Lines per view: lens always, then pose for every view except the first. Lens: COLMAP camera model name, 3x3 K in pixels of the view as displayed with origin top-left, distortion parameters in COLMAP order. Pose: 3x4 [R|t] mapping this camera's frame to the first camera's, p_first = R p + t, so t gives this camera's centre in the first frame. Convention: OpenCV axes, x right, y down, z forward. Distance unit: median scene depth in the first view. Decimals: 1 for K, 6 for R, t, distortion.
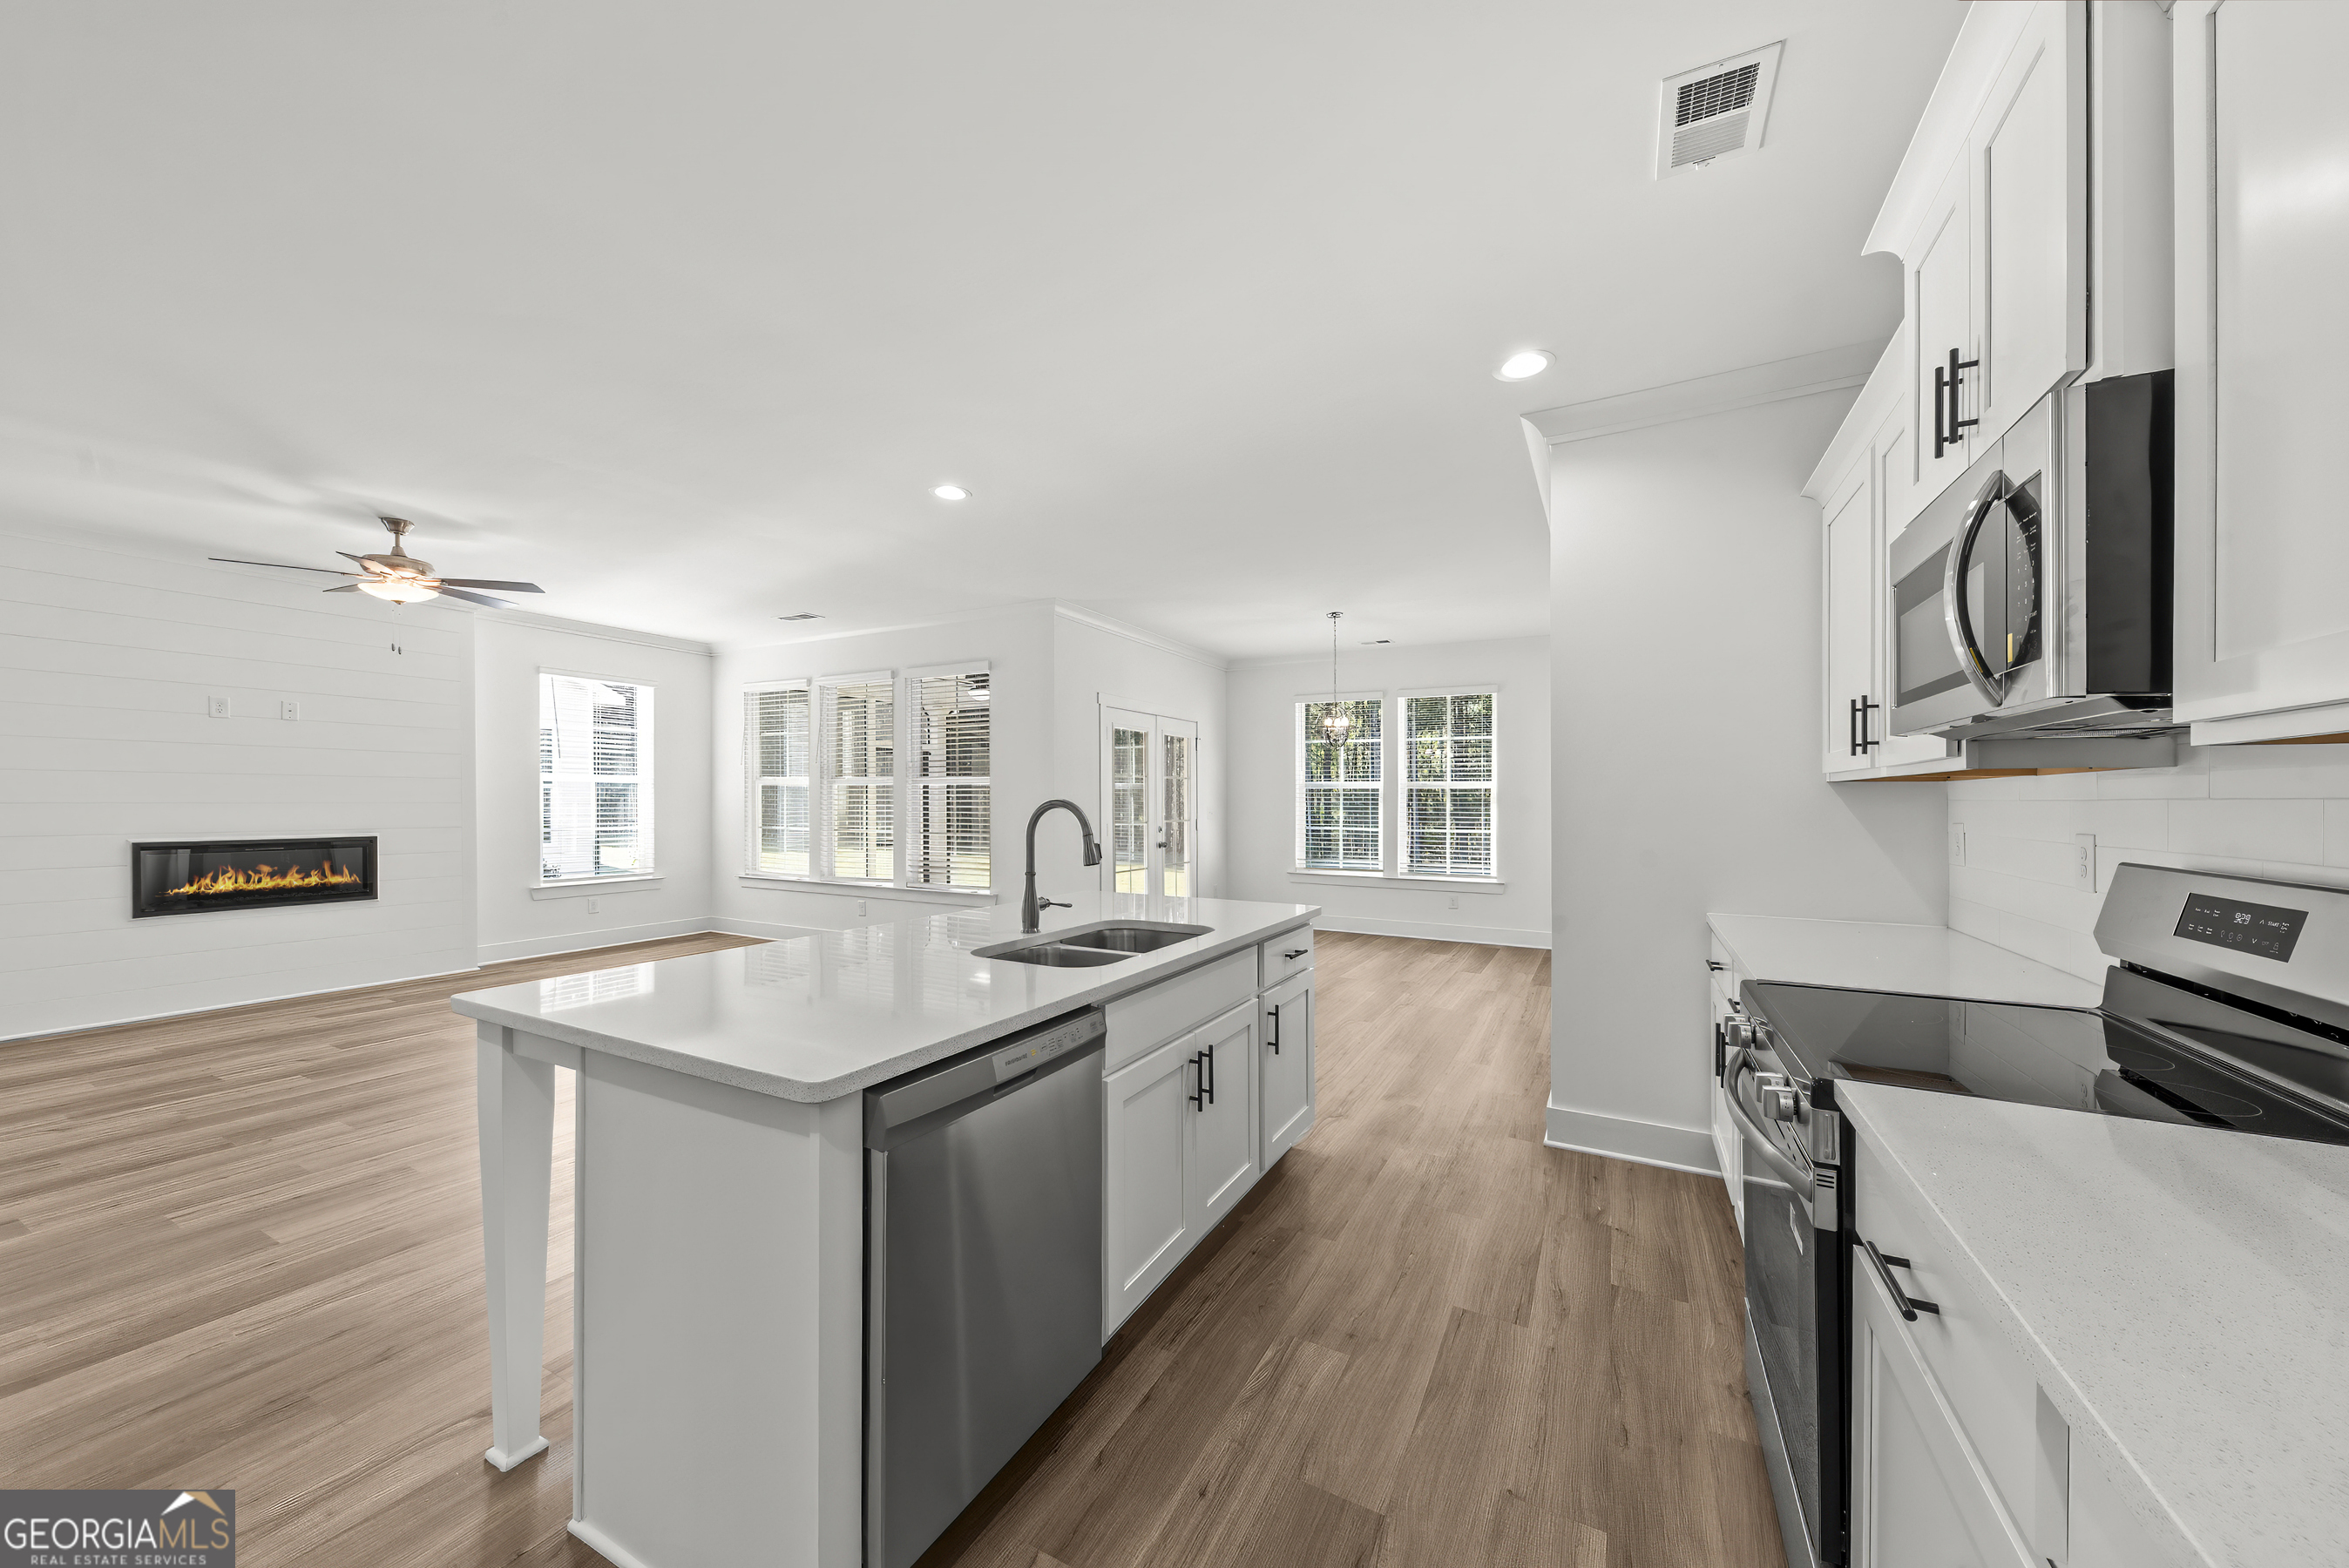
lens RADIAL K [[864.1, 0, 1164.0], [0, 864.1, 806.9], [0, 0, 1]] dist [-0.000362, -0.000142]
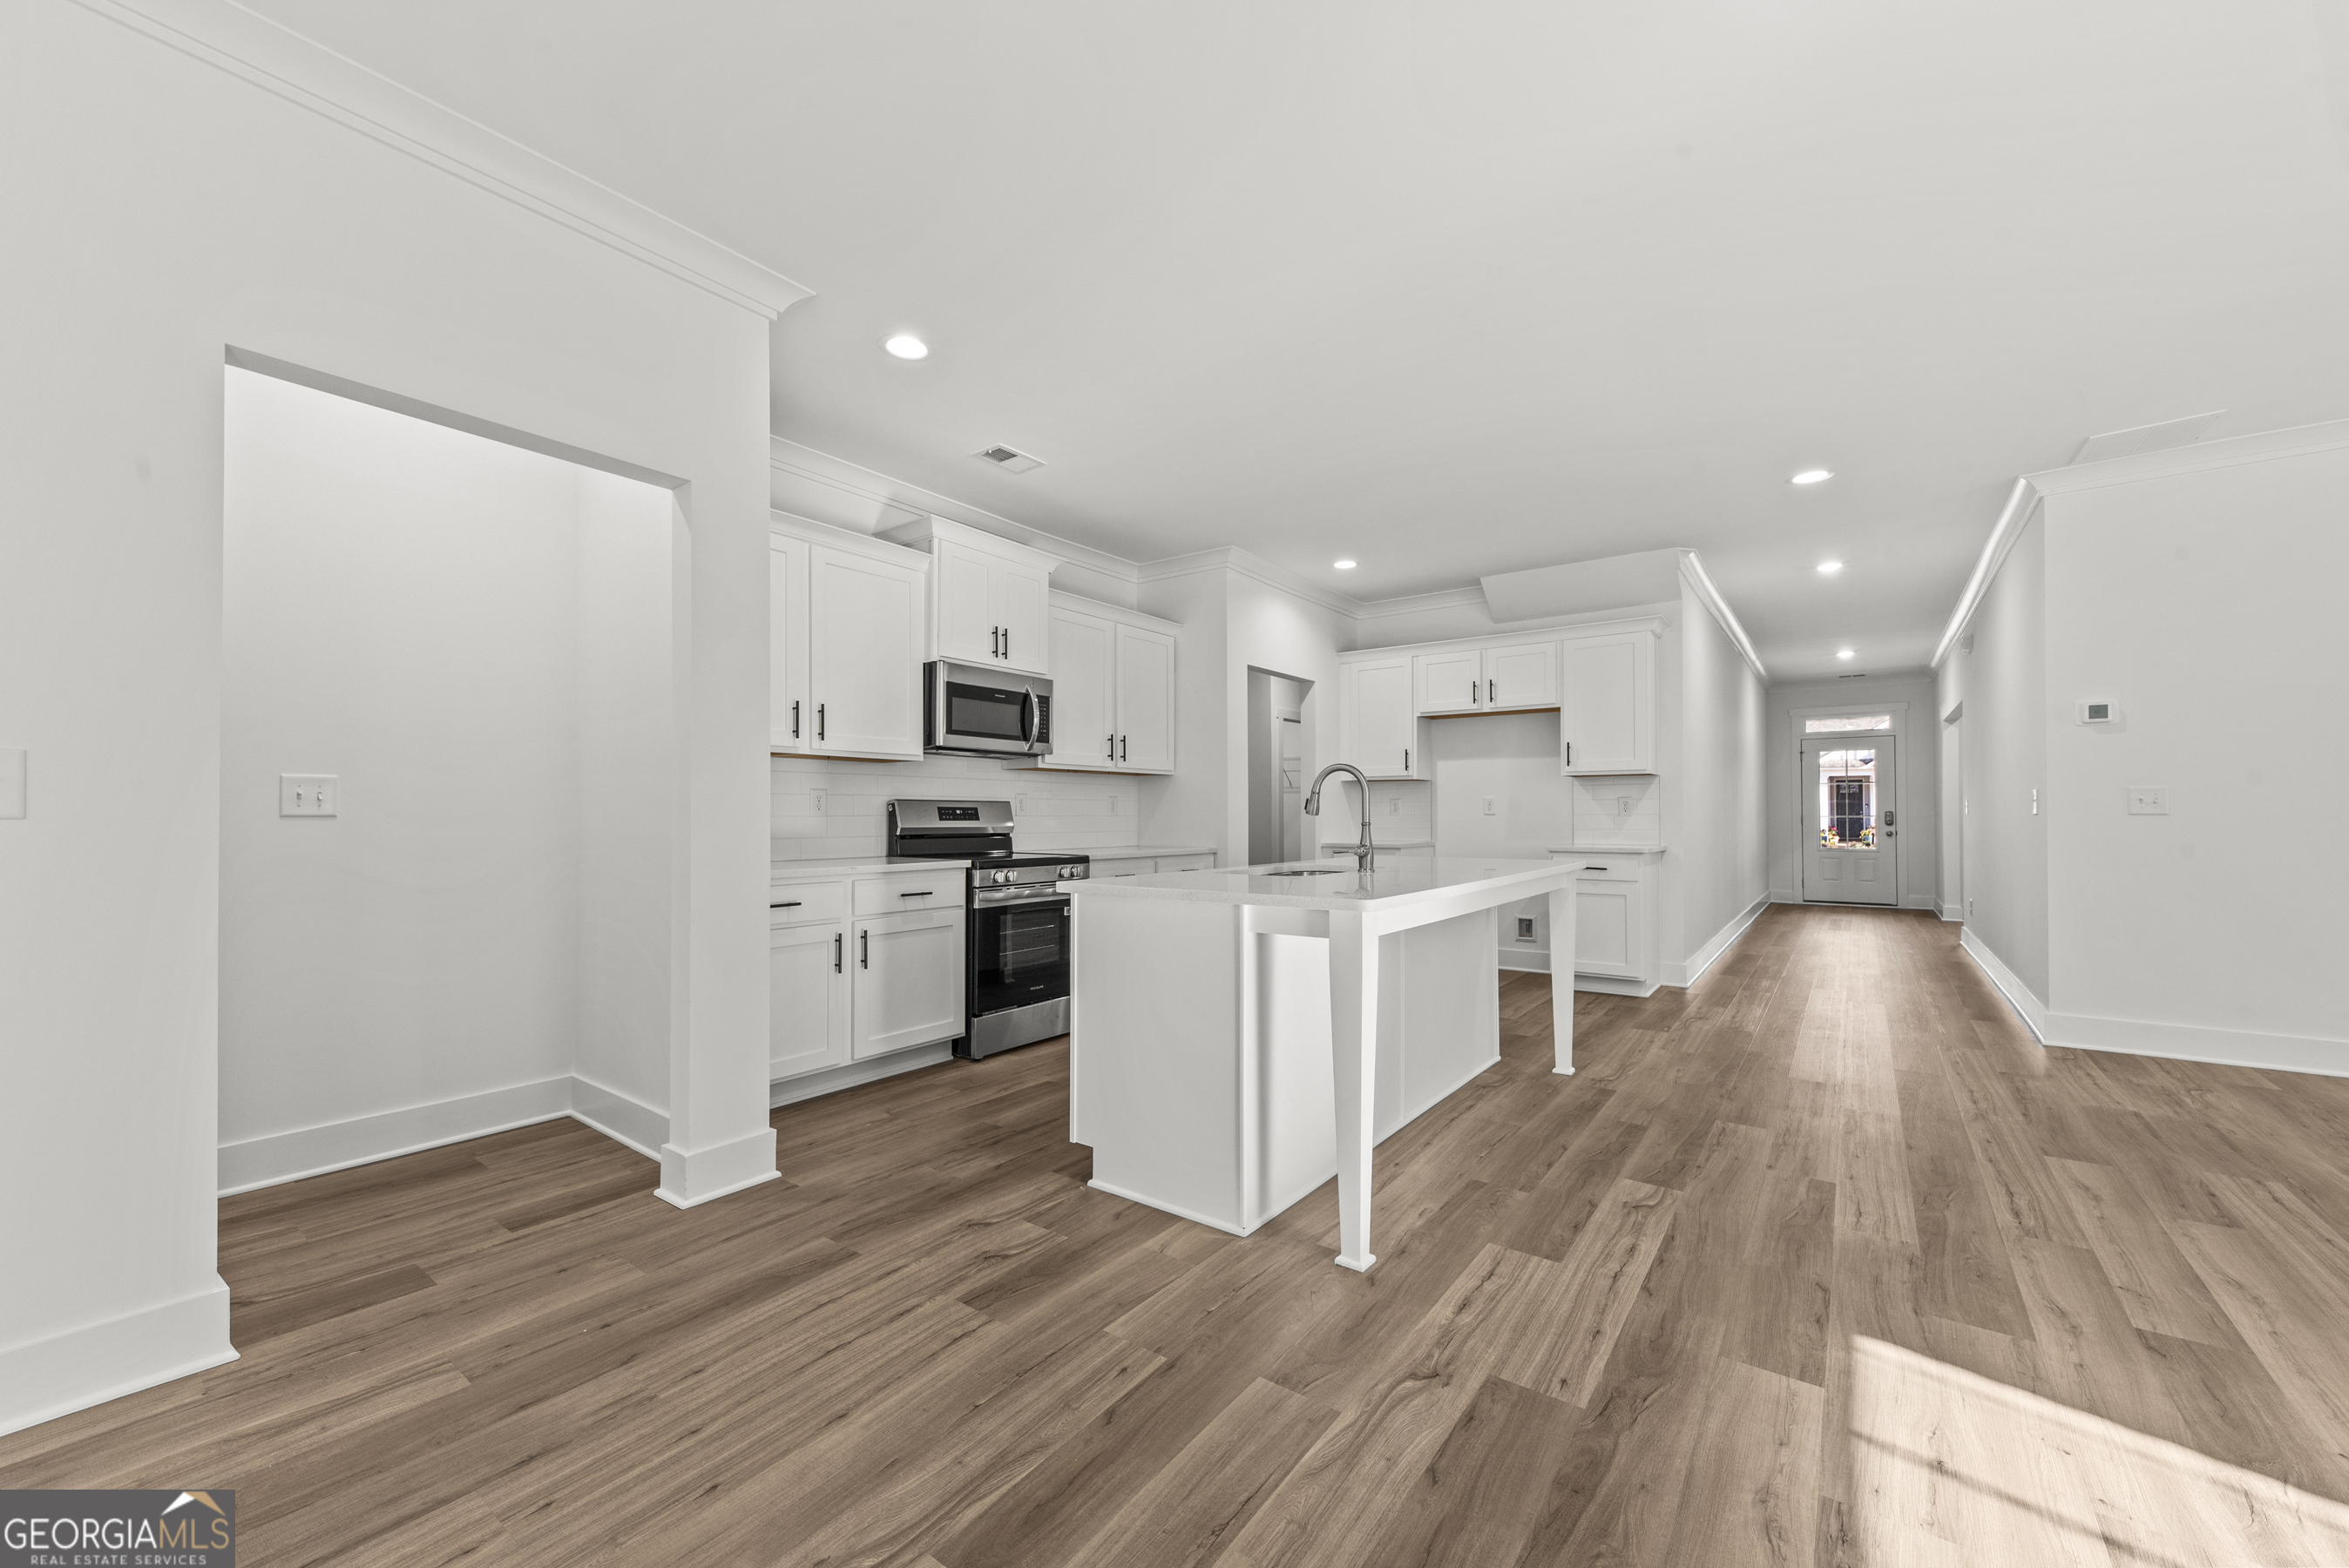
lens RADIAL K [[913.7, 0, 1130.6], [0, 913.7, 805.6], [0, 0, 1]] dist [0.001682, -0.000565]
pose [[-0.983187, -0.003203, 0.182575, -0.024839], [-0.003171, 0.999995, 0.000467, 0.019291], [-0.182576, -0.000120, -0.983192, 0.894789]]
